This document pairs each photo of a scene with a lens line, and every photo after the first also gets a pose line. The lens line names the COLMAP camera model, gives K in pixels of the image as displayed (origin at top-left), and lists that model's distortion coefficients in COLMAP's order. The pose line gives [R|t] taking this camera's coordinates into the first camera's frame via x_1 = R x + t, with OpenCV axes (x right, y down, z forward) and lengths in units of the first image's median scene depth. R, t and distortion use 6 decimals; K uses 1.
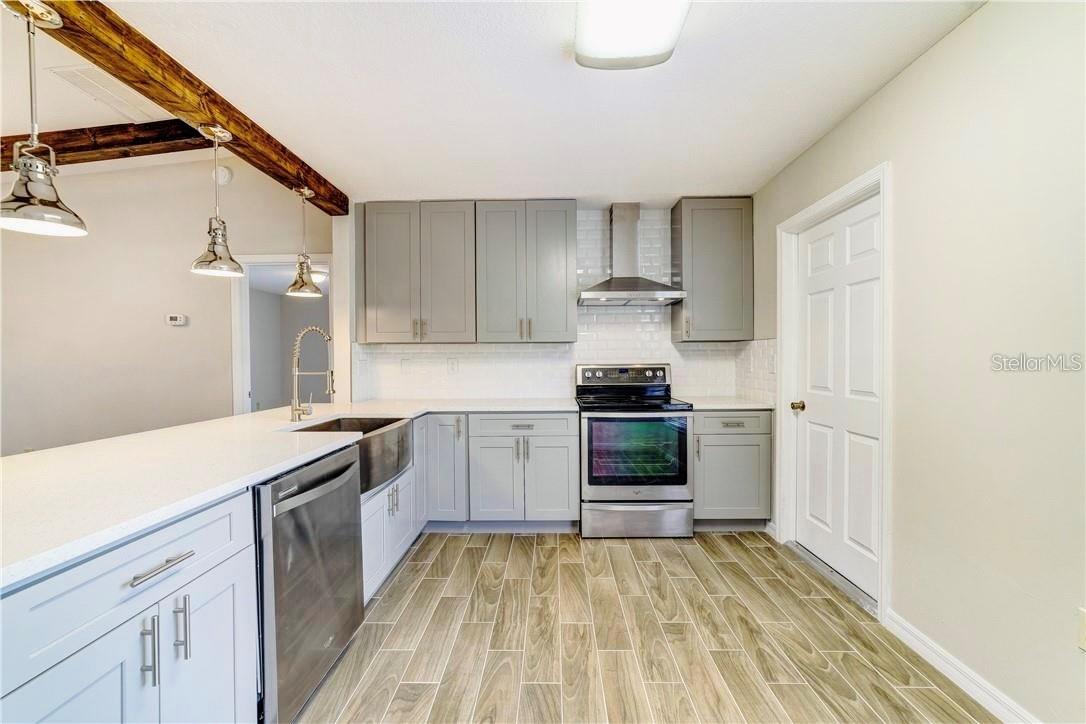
lens RADIAL K [[436.3, 0, 543.0], [0, 436.3, 362.0], [0, 0, 1]] dist [-0.001669, -0.000089]
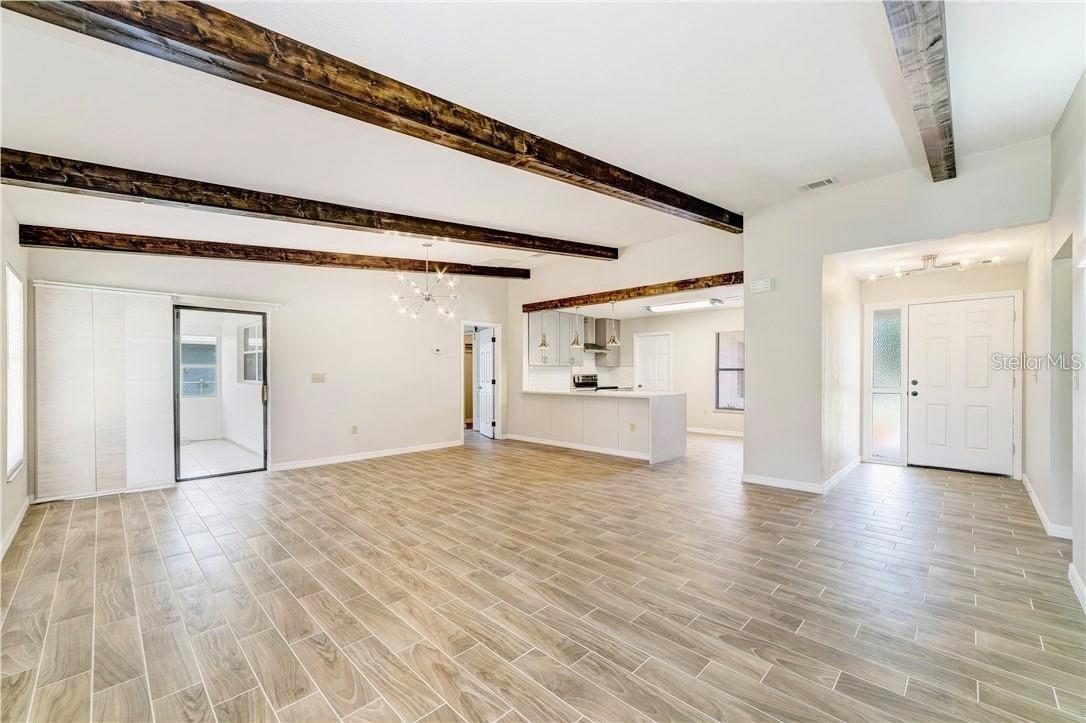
lens RADIAL K [[436.3, 0, 543.0], [0, 436.3, 361.5], [0, 0, 1]] dist [-0.001669, -0.000089]
pose [[0.682127, 0.021524, 0.730916, -2.038053], [0.008425, 0.999269, -0.037290, 0.024224], [-0.731185, 0.031595, 0.681447, -0.681449]]
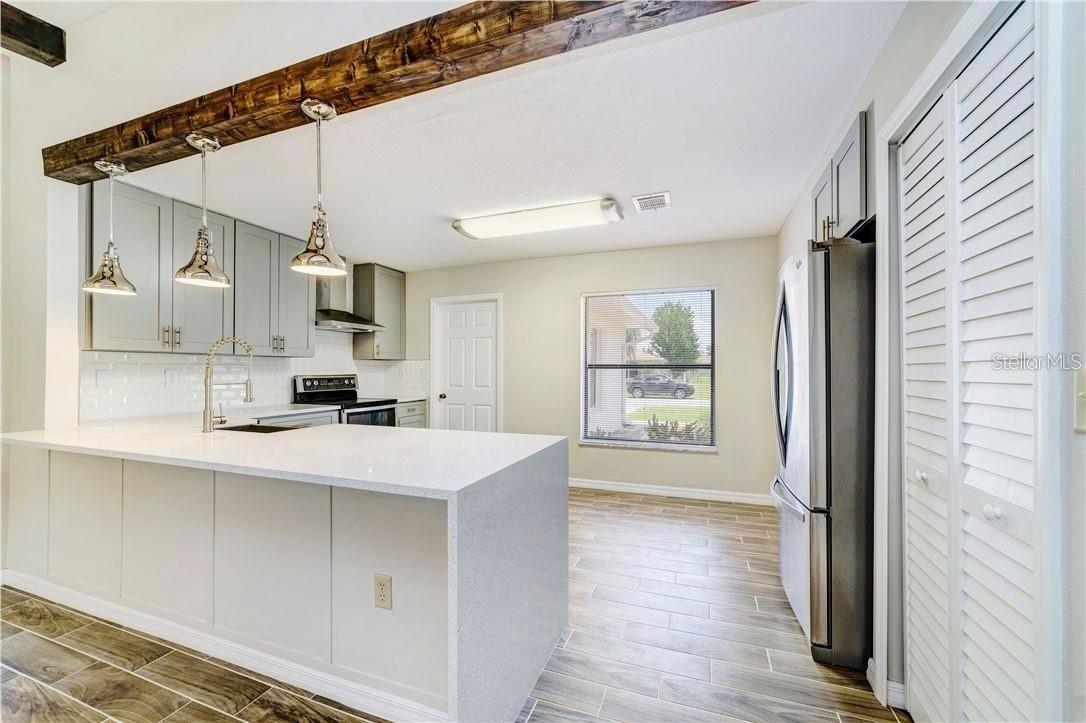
lens RADIAL K [[436.3, 0, 543.0], [0, 436.3, 361.5], [0, 0, 1]] dist [-0.001669, -0.000089]
pose [[0.337175, 0.024491, 0.941123, -0.837118], [0.005472, 0.999594, -0.027973, 0.004621], [-0.941426, 0.014581, 0.336904, -0.041947]]
